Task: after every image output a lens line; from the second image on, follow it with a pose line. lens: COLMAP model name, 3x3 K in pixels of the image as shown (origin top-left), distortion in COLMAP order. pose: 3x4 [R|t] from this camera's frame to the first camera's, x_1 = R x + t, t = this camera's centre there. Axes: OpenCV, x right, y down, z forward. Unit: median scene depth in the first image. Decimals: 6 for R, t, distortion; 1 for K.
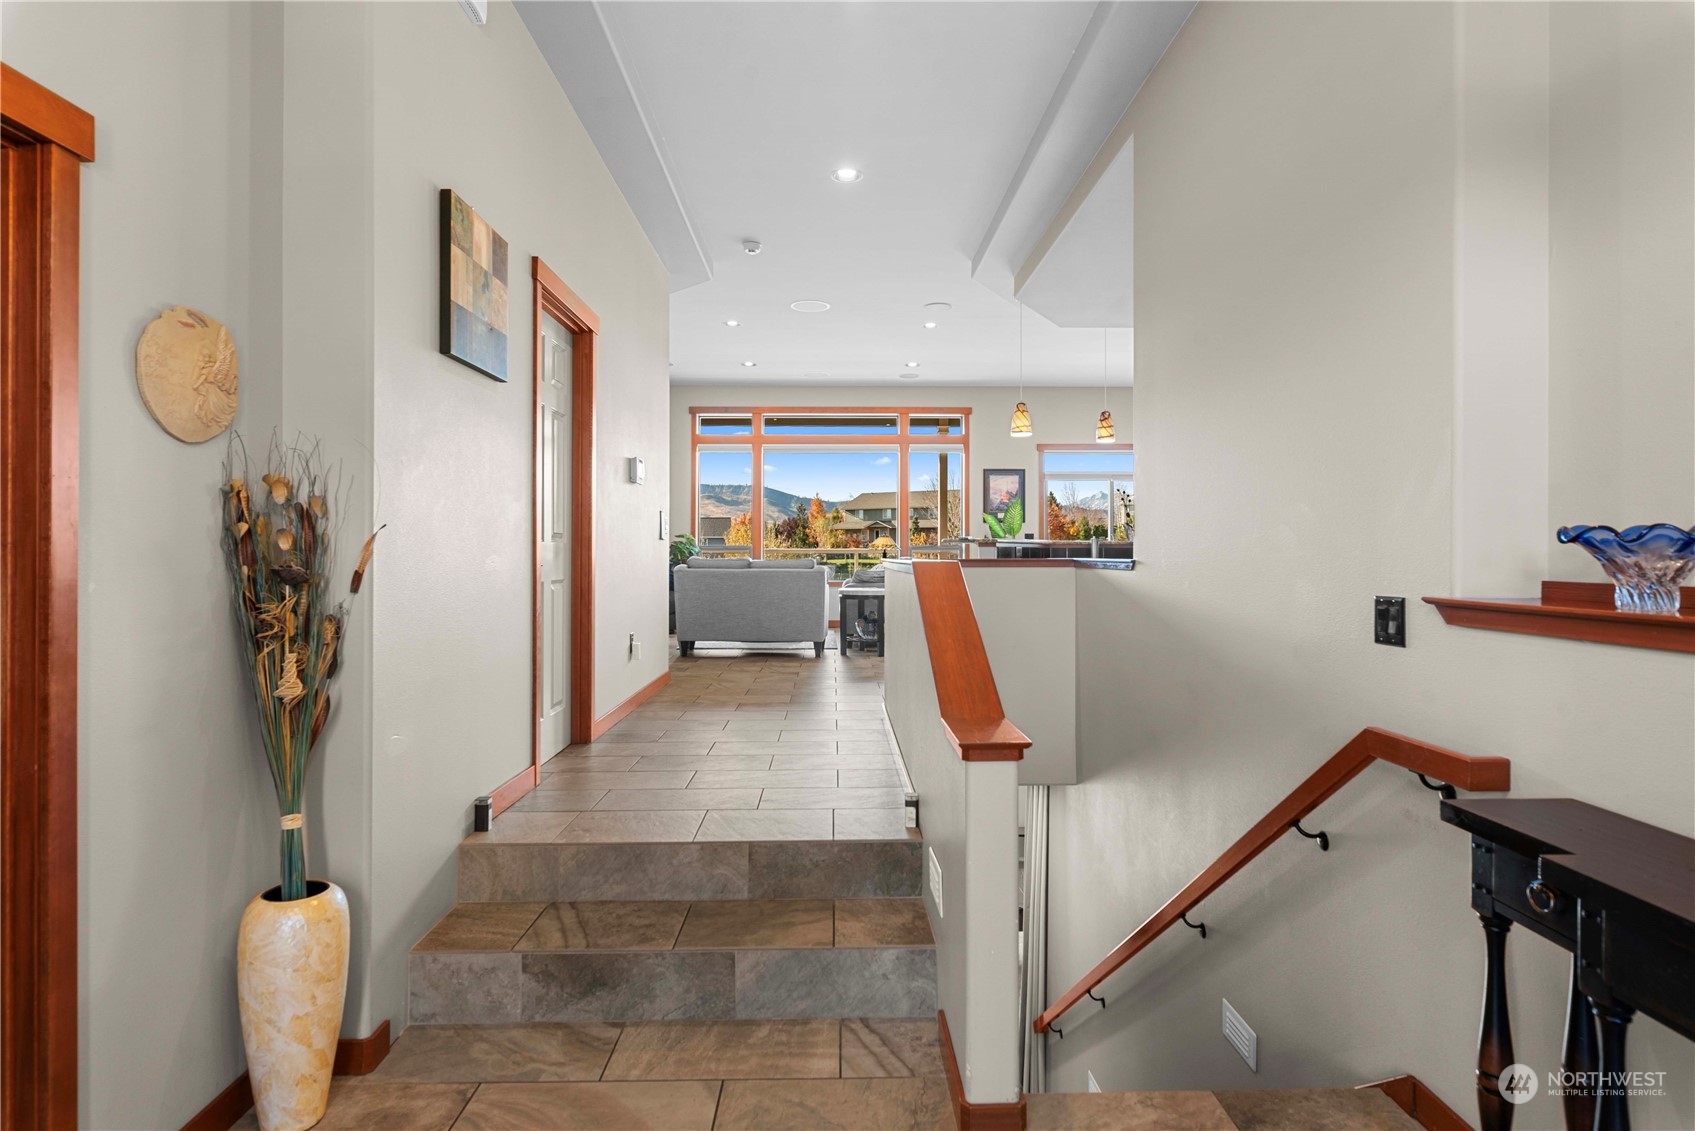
lens RADIAL K [[896.2, 0, 851.0], [0, 896.2, 563.9], [0, 0, 1]] dist [0.000243, 0.000018]
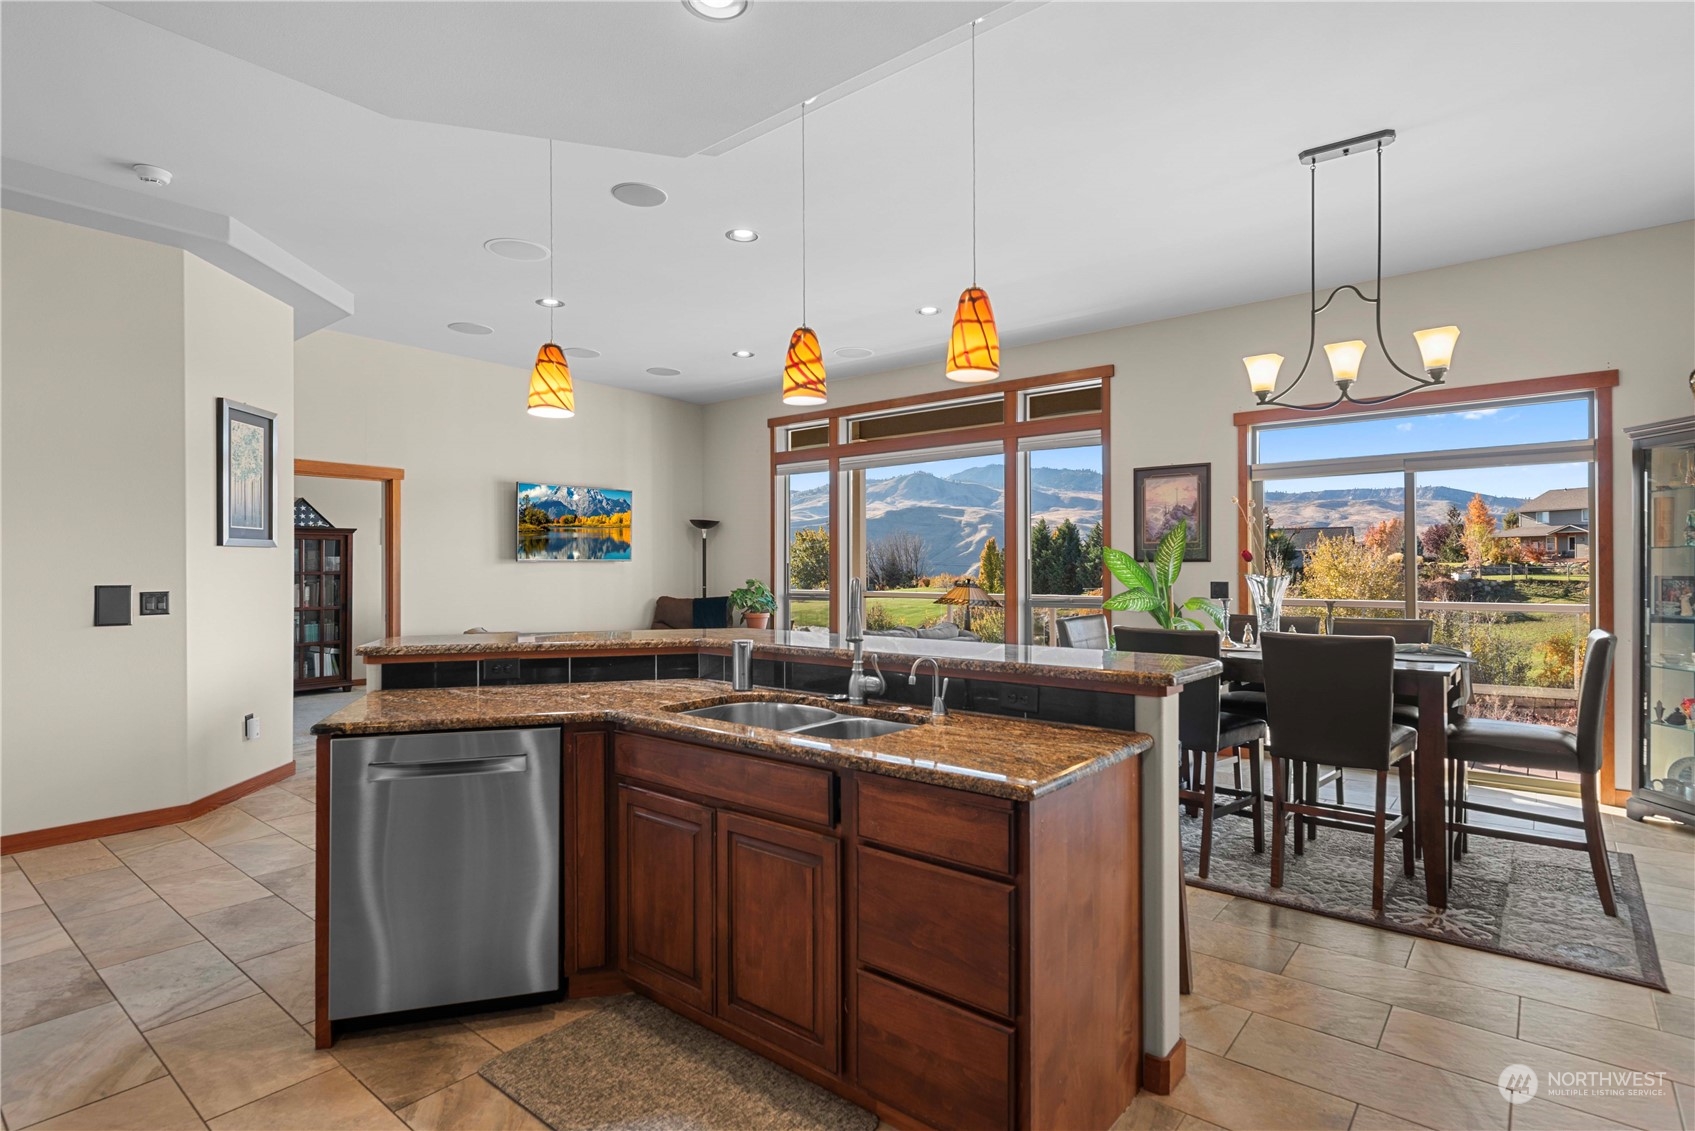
lens RADIAL K [[844.8, 0, 847.1], [0, 844.8, 567.7], [0, 0, 1]] dist [-0.003540, -0.000260]
pose [[0.756546, 0.000543, -0.653940, 0.361323], [-0.005619, 0.999968, -0.005670, -0.038632], [0.653916, 0.007964, 0.756525, 0.473036]]
